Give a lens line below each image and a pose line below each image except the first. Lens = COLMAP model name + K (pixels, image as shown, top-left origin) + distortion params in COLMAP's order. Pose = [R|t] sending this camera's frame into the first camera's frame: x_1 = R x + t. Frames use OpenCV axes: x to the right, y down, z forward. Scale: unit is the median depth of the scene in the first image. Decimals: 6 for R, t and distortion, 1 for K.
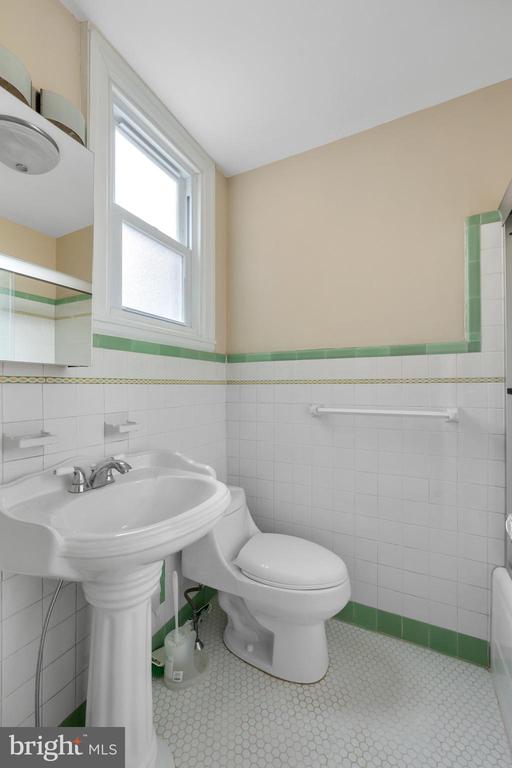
lens RADIAL K [[329.3, 0, 254.1], [0, 329.3, 384.0], [0, 0, 1]] dist [0.003541, 0.000821]
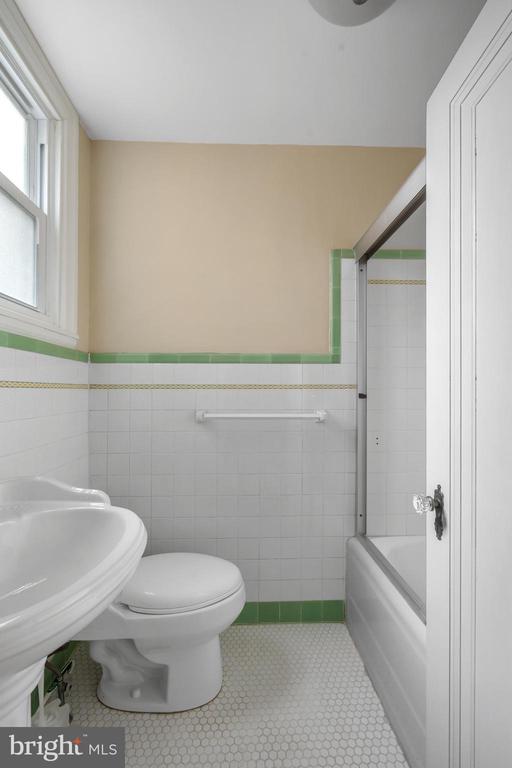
lens RADIAL K [[329.3, 0, 256.1], [0, 329.3, 390.1], [0, 0, 1]] dist [0.003541, 0.000821]
pose [[0.870713, 0.004638, 0.491769, -0.172399], [-0.007034, 0.999971, 0.003024, -0.000949], [-0.491741, -0.006092, 0.870720, 0.096765]]
